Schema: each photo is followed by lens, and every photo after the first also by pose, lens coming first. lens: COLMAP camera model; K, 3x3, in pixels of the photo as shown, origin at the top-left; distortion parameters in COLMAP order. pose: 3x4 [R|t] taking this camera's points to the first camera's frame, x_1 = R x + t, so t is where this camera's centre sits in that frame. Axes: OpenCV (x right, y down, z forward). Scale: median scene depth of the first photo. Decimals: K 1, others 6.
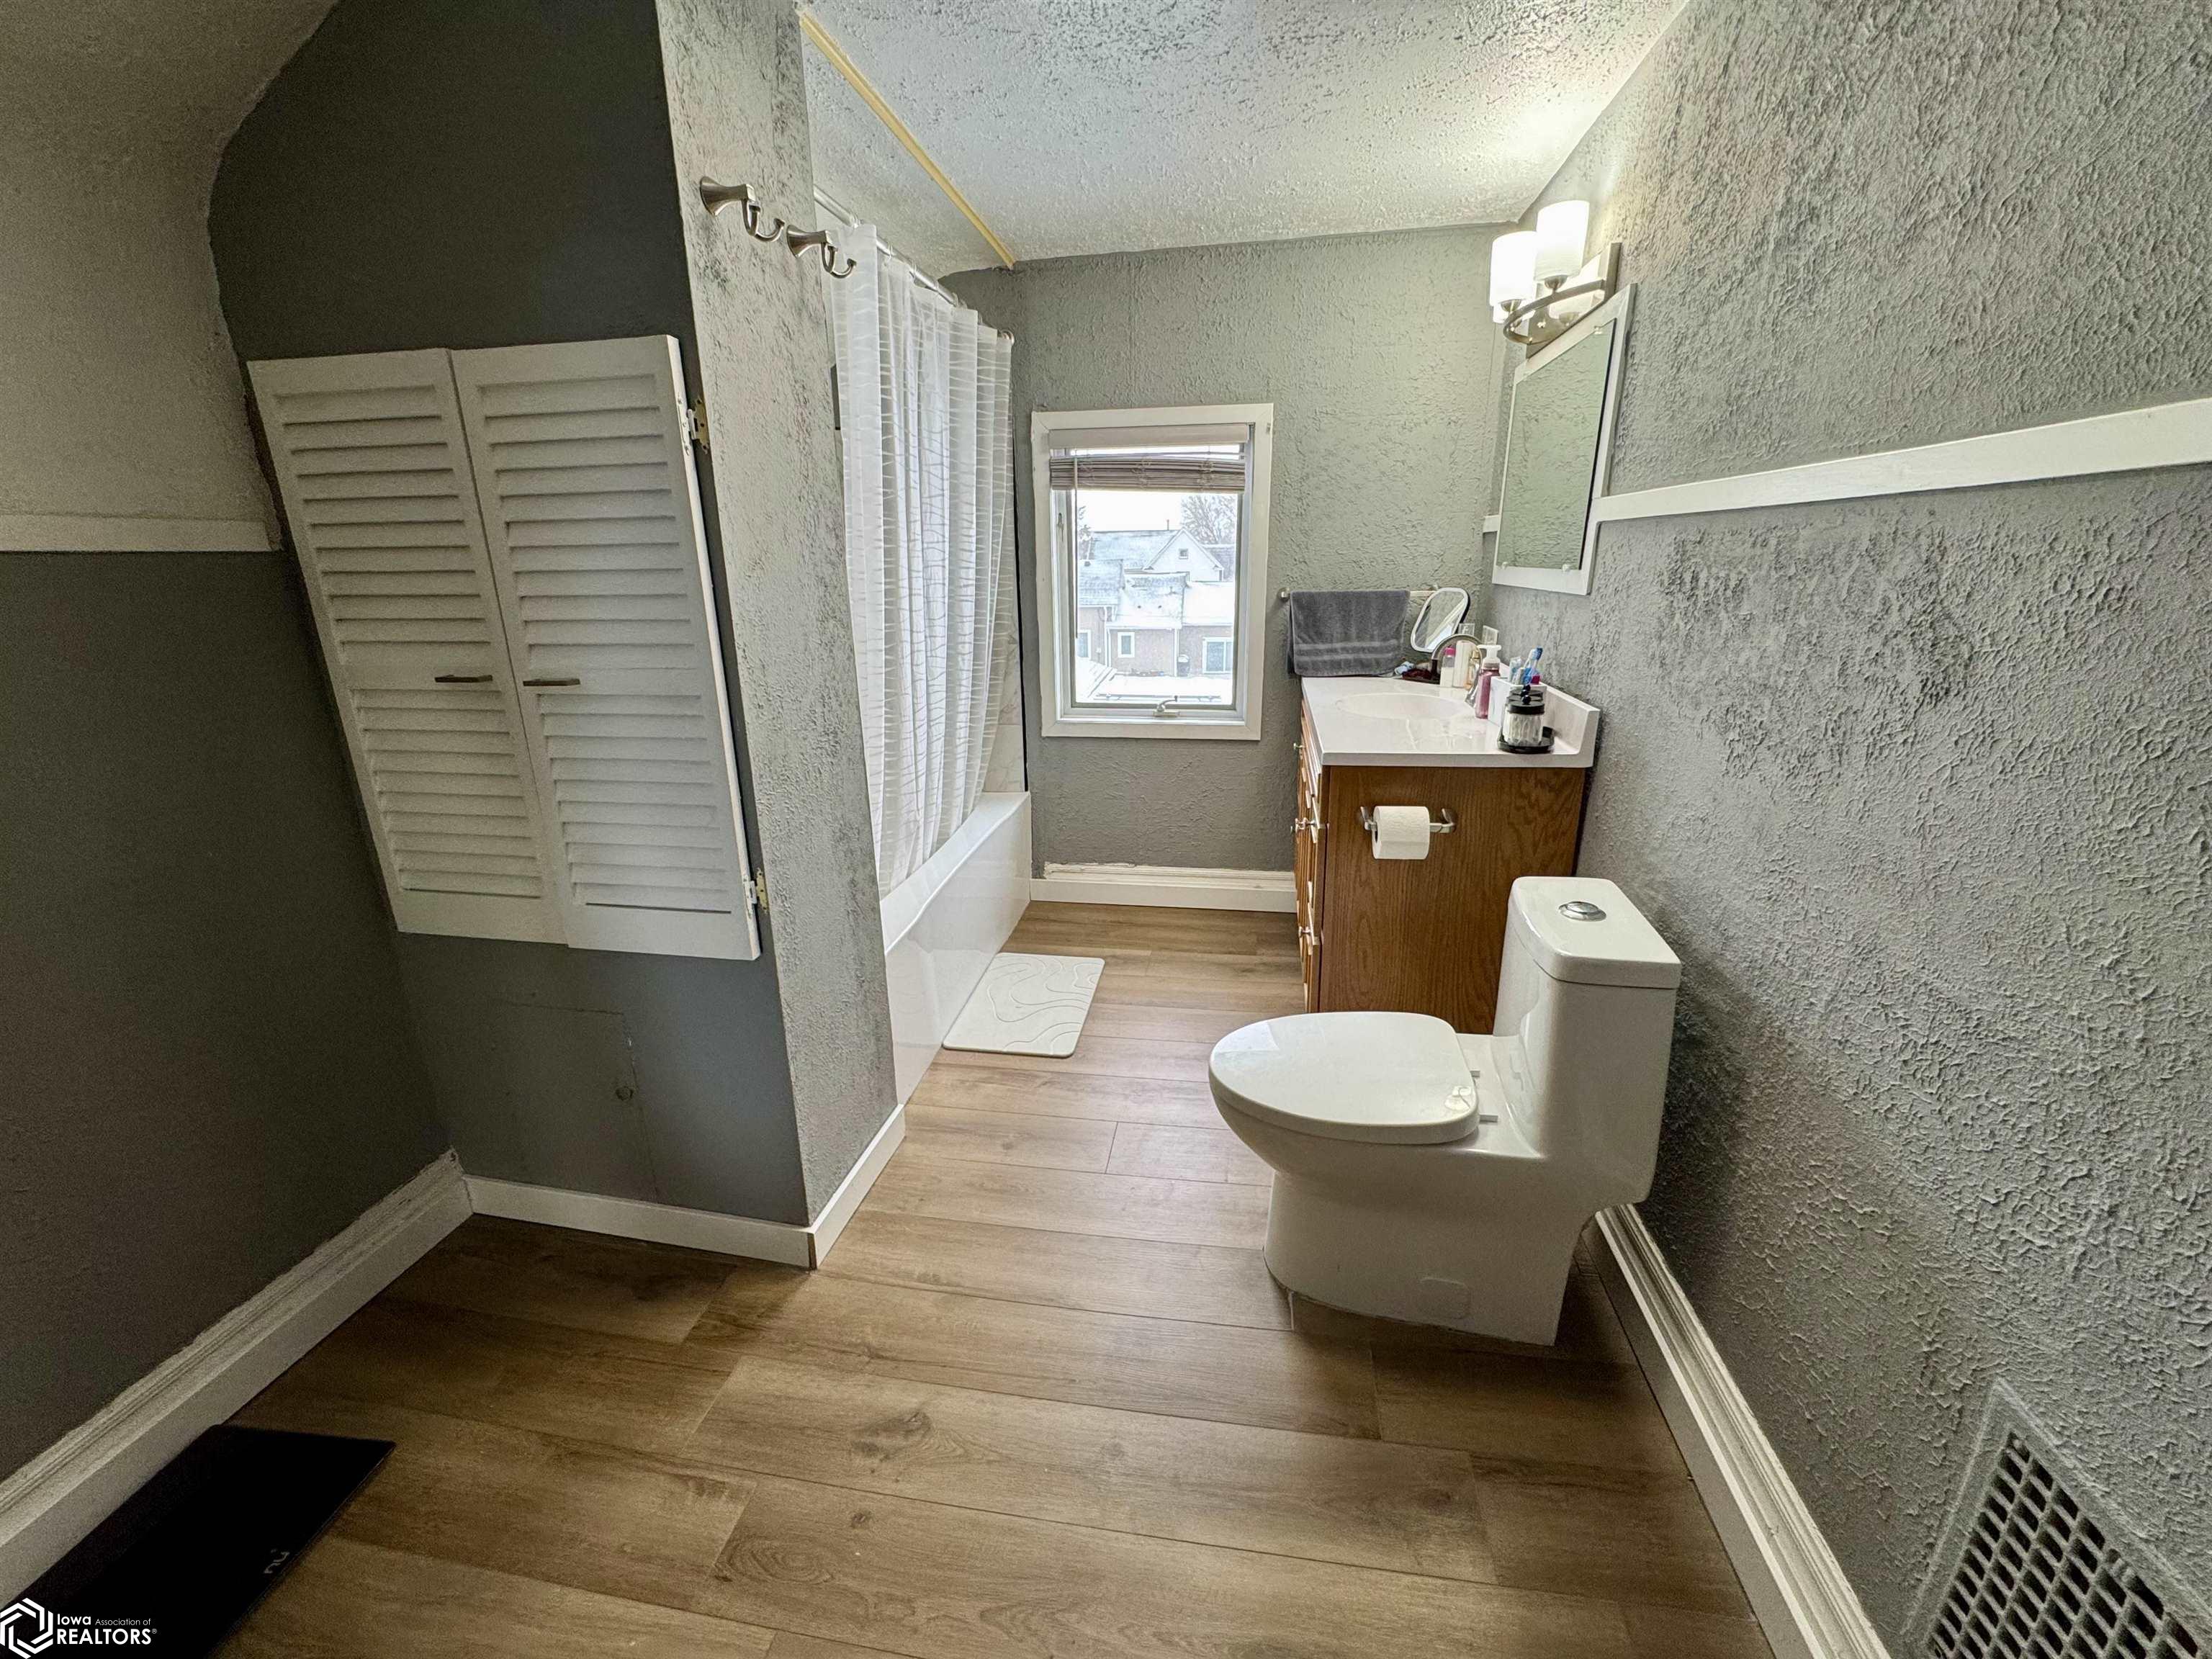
lens RADIAL K [[876.2, 0, 1108.0], [0, 876.2, 824.7], [0, 0, 1]] dist [-0.002466, 0.000699]
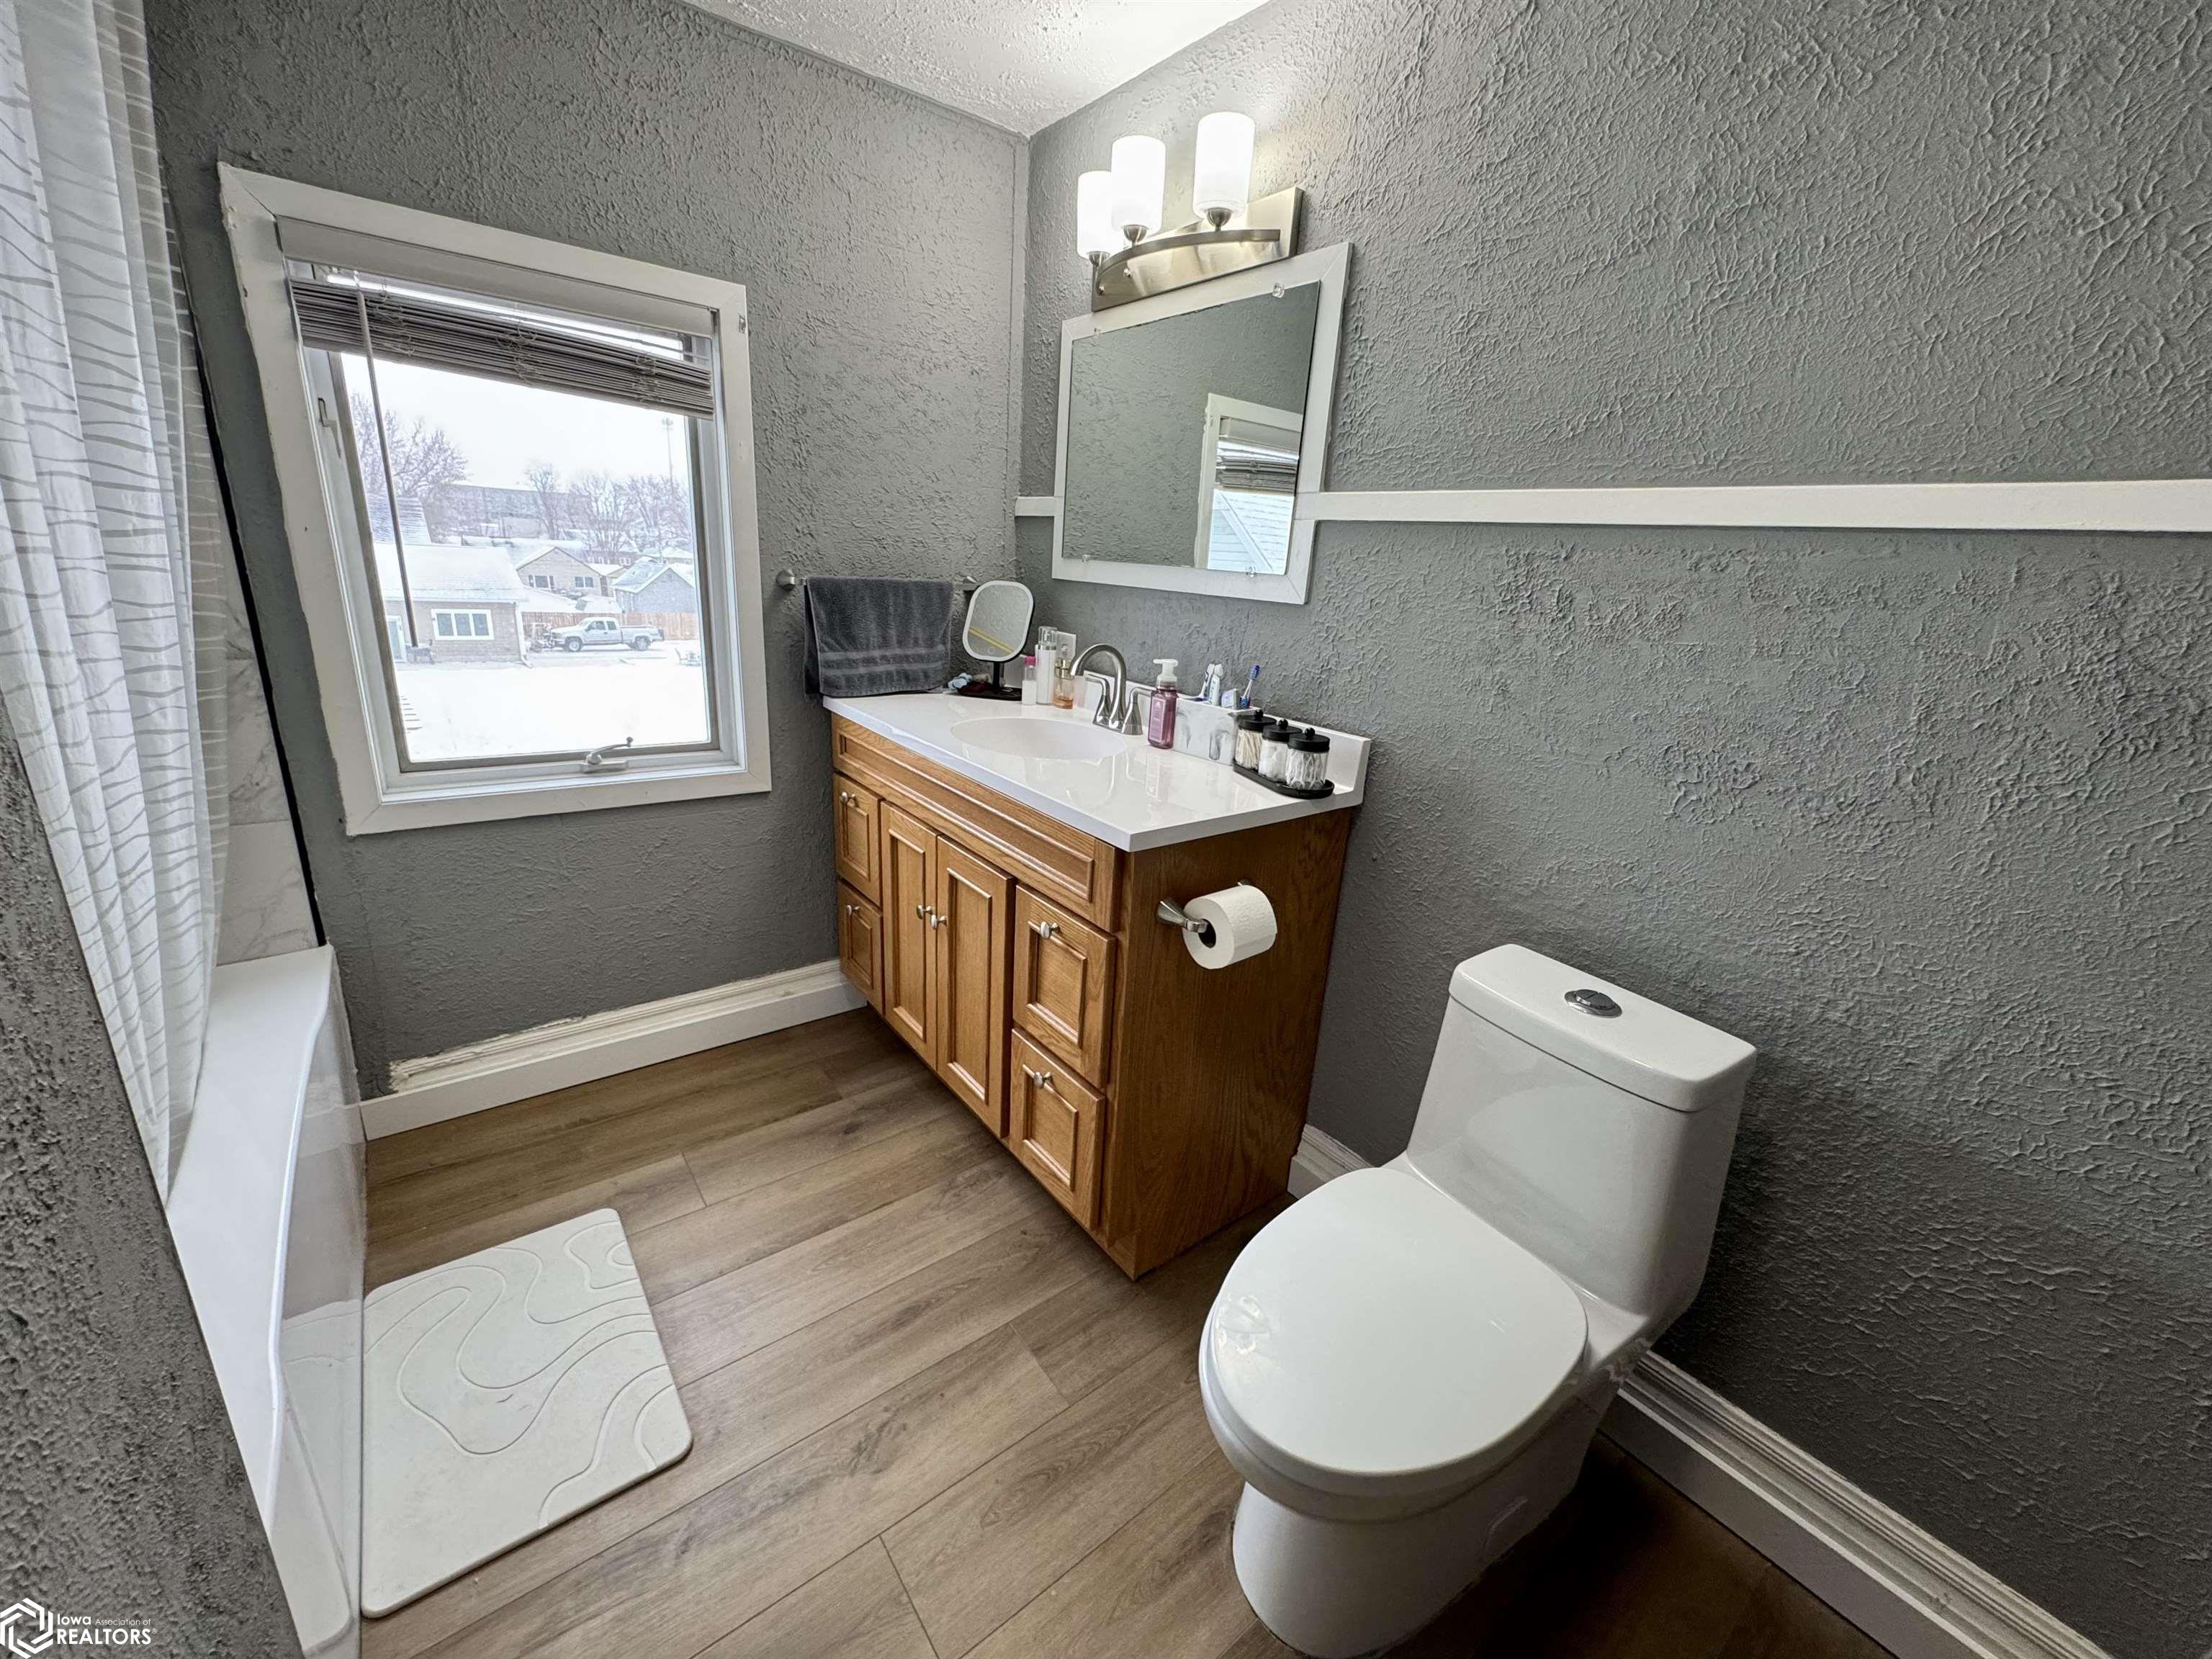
lens RADIAL K [[876.2, 0, 1101.8], [0, 876.2, 826.1], [0, 0, 1]] dist [-0.002466, 0.000699]
pose [[0.676854, -0.160993, 0.718297, -0.160536], [0.144019, 0.985895, 0.085261, -0.096663], [-0.721892, 0.045739, 0.690493, 0.360595]]
